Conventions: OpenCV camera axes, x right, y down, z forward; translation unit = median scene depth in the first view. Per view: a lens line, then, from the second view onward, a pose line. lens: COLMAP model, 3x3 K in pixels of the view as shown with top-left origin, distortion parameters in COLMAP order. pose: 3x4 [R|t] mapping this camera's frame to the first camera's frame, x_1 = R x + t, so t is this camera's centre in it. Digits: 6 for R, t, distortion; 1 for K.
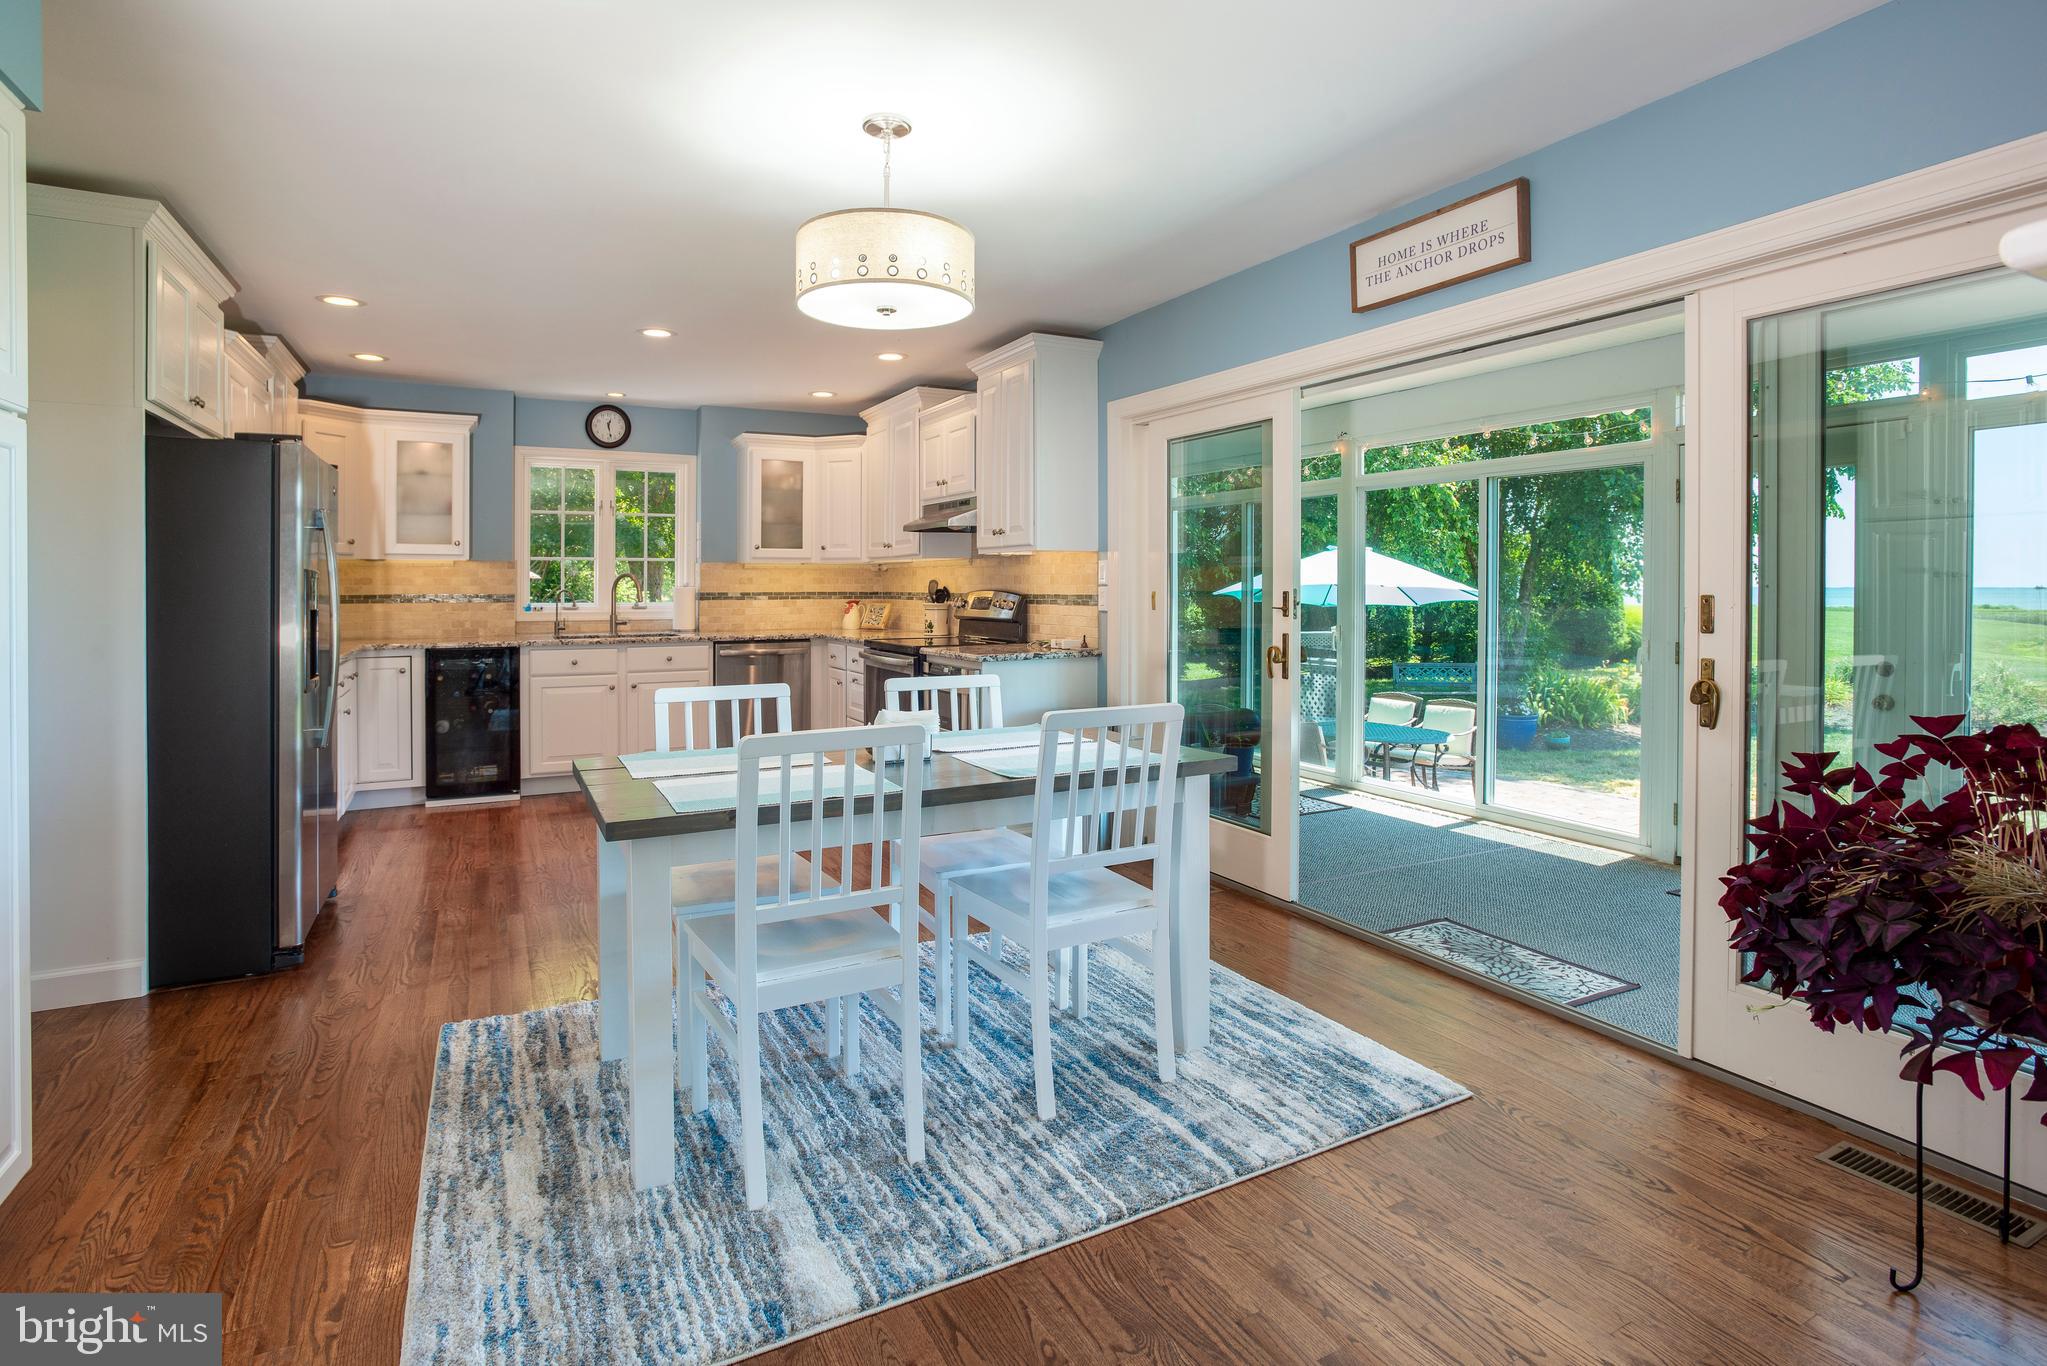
lens RADIAL K [[1014.0, 0, 1020.1], [0, 1014.0, 569.9], [0, 0, 1]] dist [-0.042560, 0.000130]
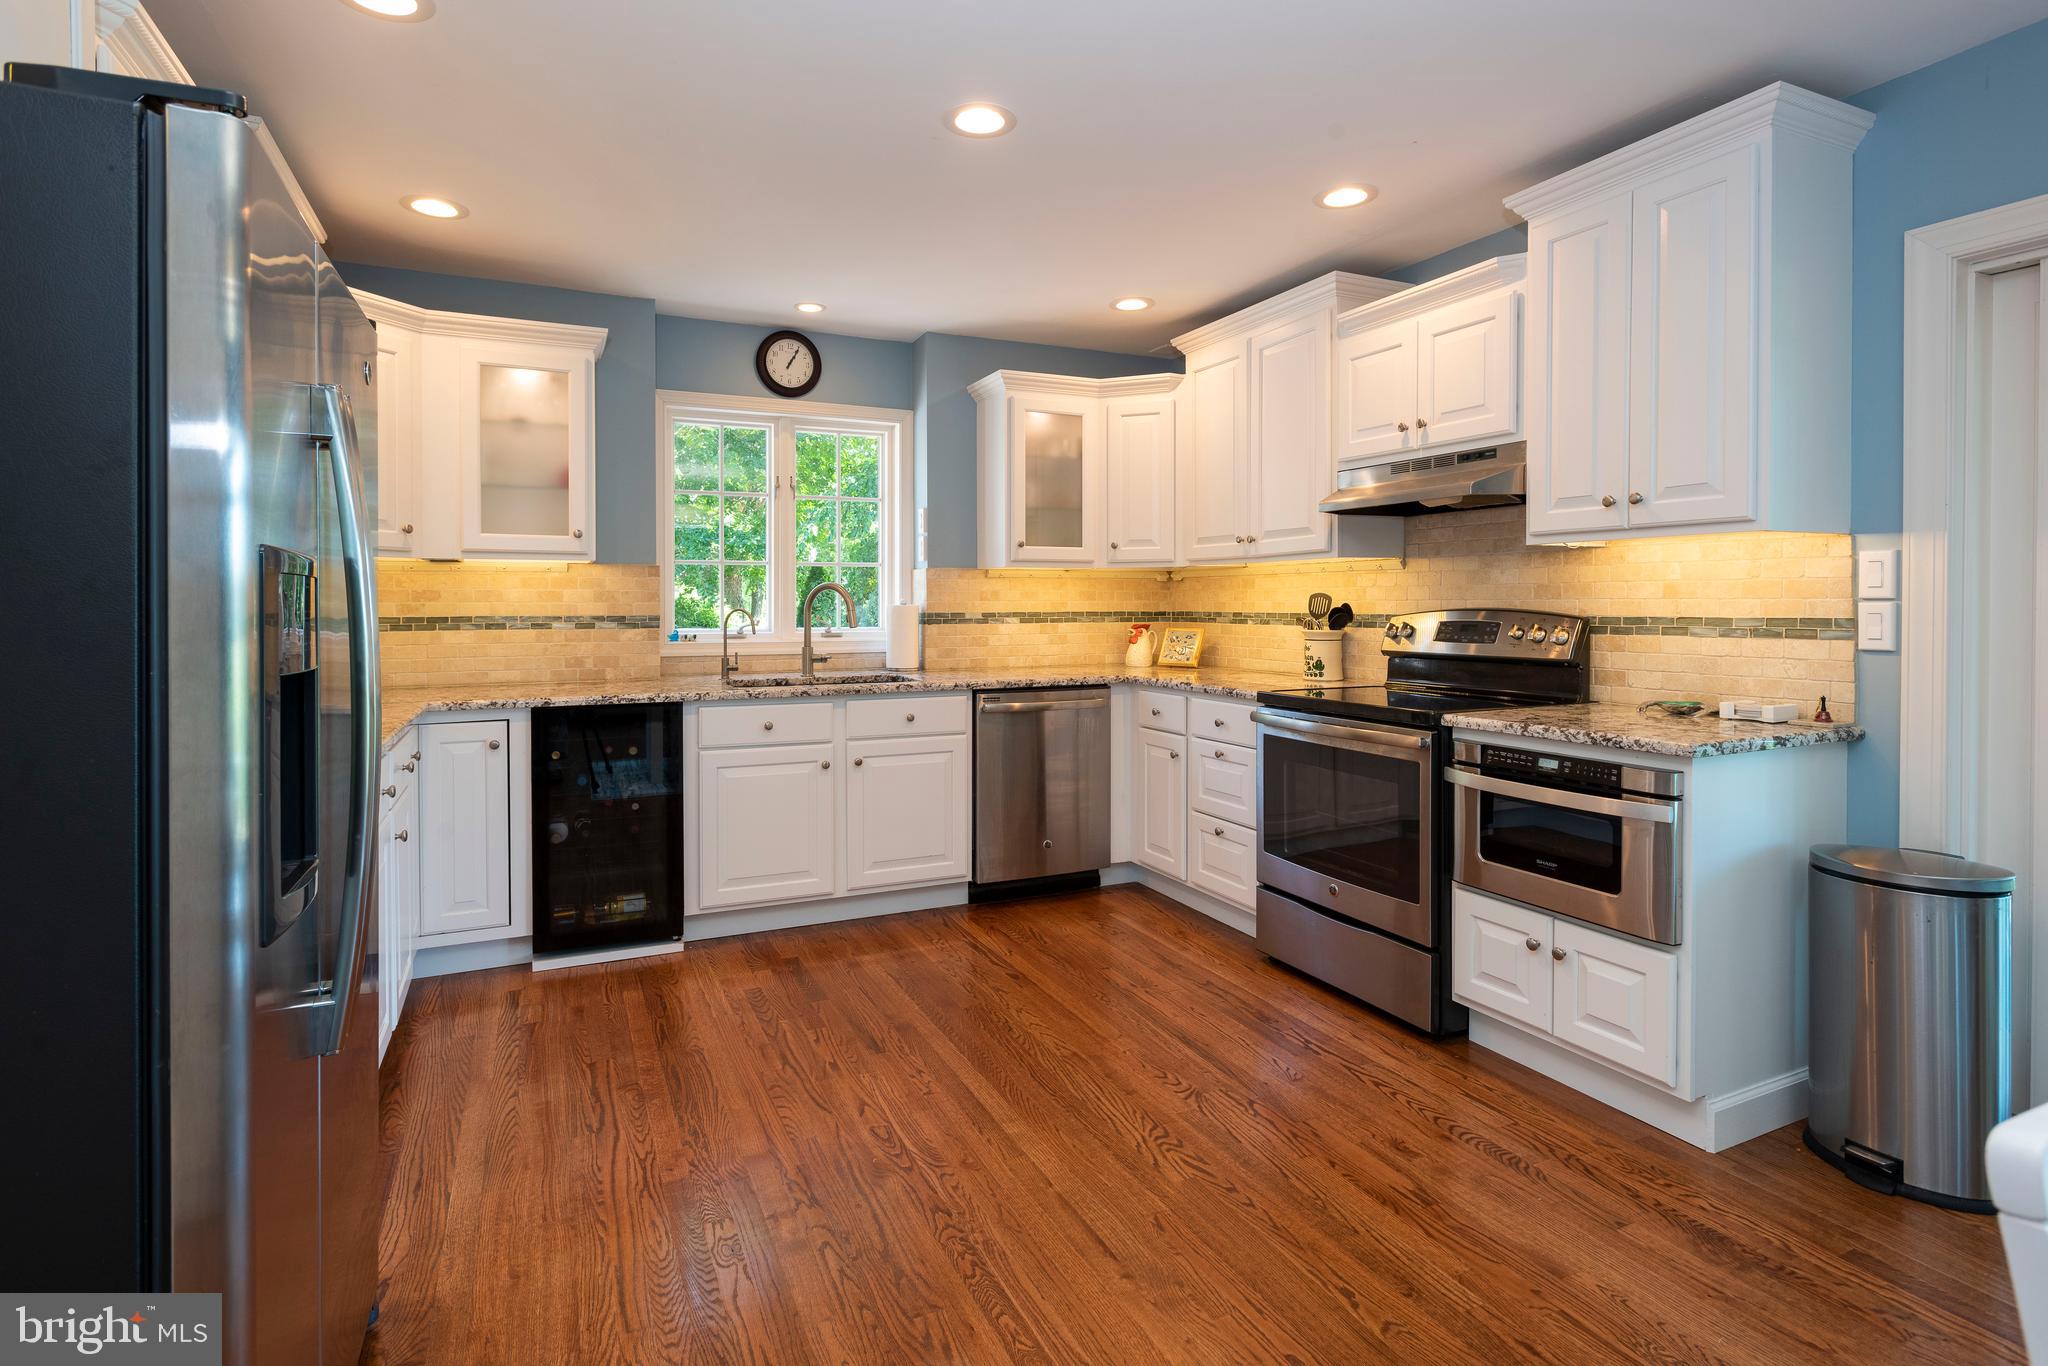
lens RADIAL K [[1037.7, 0, 1035.8], [0, 1037.7, 598.8], [0, 0, 1]] dist [0.002173, -0.027888]
pose [[0.999001, 0.000106, -0.044697, -0.240977], [0.000351, 0.999948, 0.010228, 0.006983], [0.044696, -0.010234, 0.998948, 0.355864]]
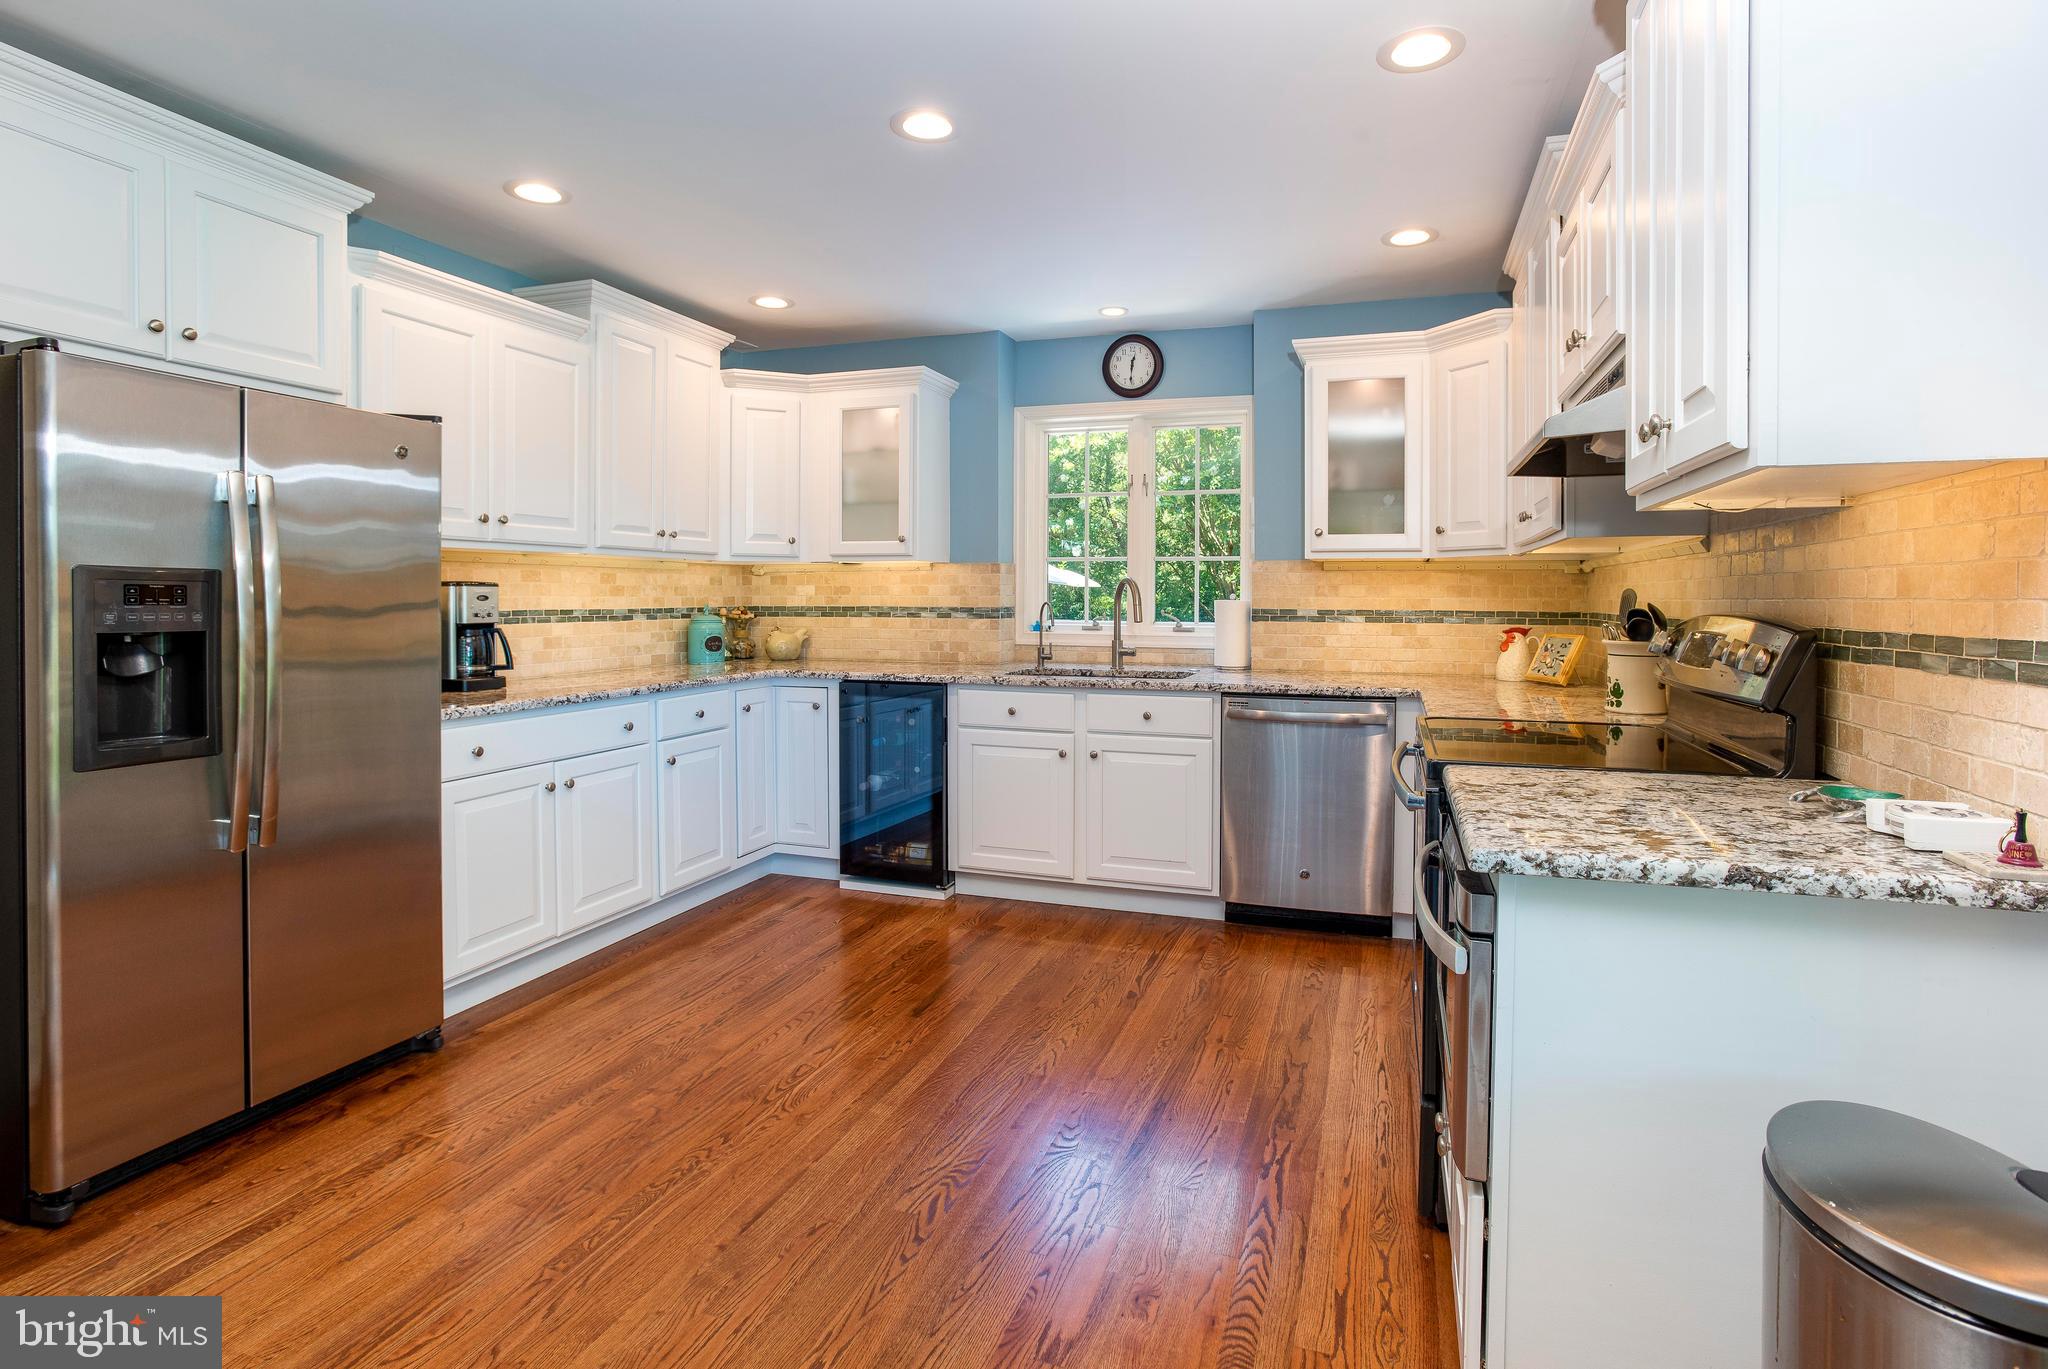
lens RADIAL K [[1025.5, 0, 1024.5], [0, 1025.5, 600.3], [0, 0, 1]] dist [-0.048424, 0.001083]
pose [[0.684768, 0.008664, -0.728710, 0.056627], [0.003466, 0.999879, 0.015145, 0.007806], [0.728753, -0.012897, 0.684655, 0.519801]]
